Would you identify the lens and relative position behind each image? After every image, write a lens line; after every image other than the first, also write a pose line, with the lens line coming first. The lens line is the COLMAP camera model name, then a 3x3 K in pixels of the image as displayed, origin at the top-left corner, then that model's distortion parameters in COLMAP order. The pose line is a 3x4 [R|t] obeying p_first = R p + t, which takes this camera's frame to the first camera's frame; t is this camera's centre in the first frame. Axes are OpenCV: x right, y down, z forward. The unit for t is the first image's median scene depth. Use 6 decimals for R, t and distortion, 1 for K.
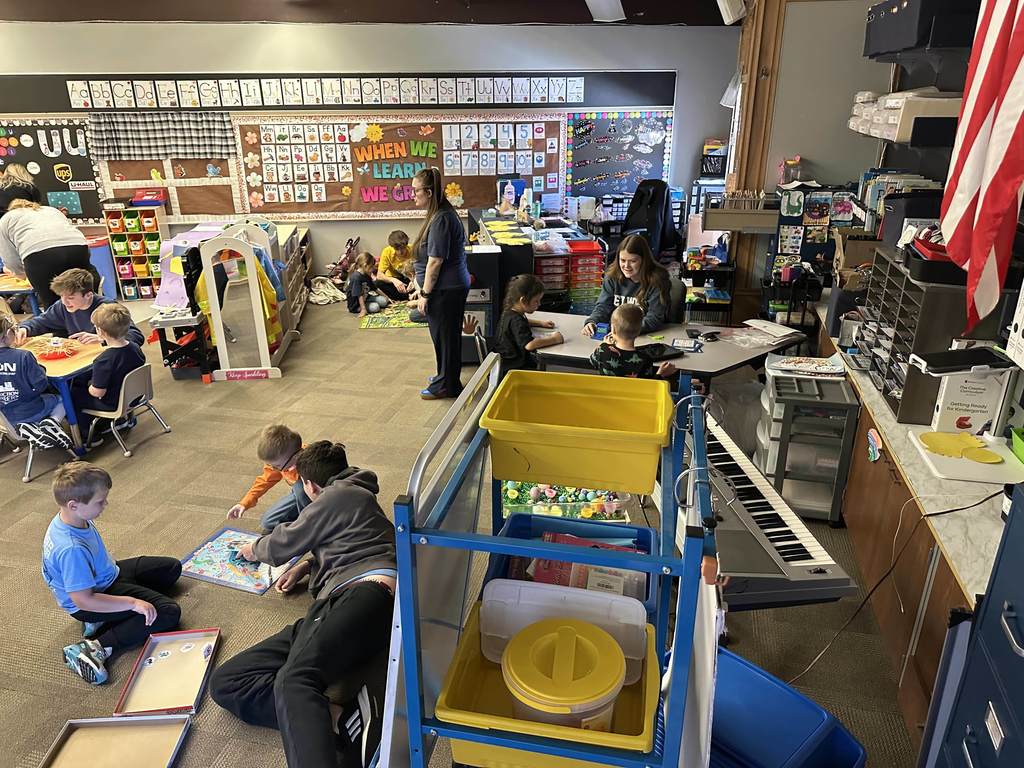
lens RADIAL K [[725.1, 0, 512.0], [0, 725.1, 384.0], [0, 0, 1]] dist [-0.000940, -0.000358]
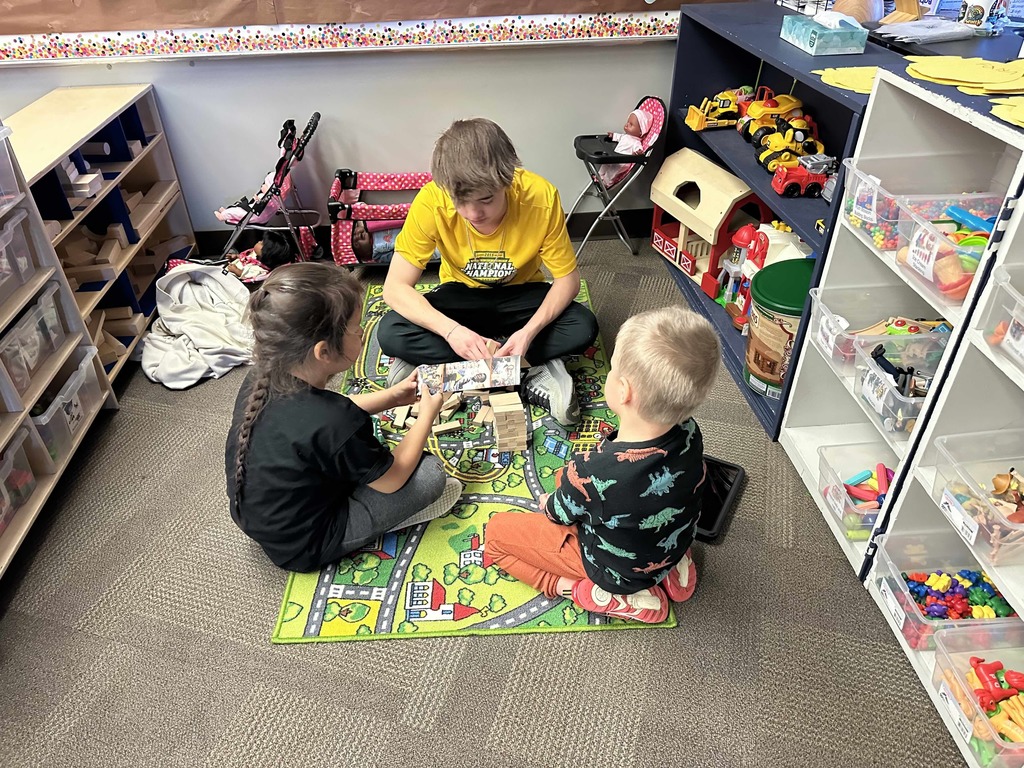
lens RADIAL K [[725.1, 0, 512.0], [0, 725.1, 384.0], [0, 0, 1]] dist [-0.000940, -0.000358]
pose [[0.999201, 0.003004, -0.039843, -0.118871], [0.004743, 0.981206, 0.192903, -0.151999], [0.039674, -0.192938, 0.980409, 0.692721]]
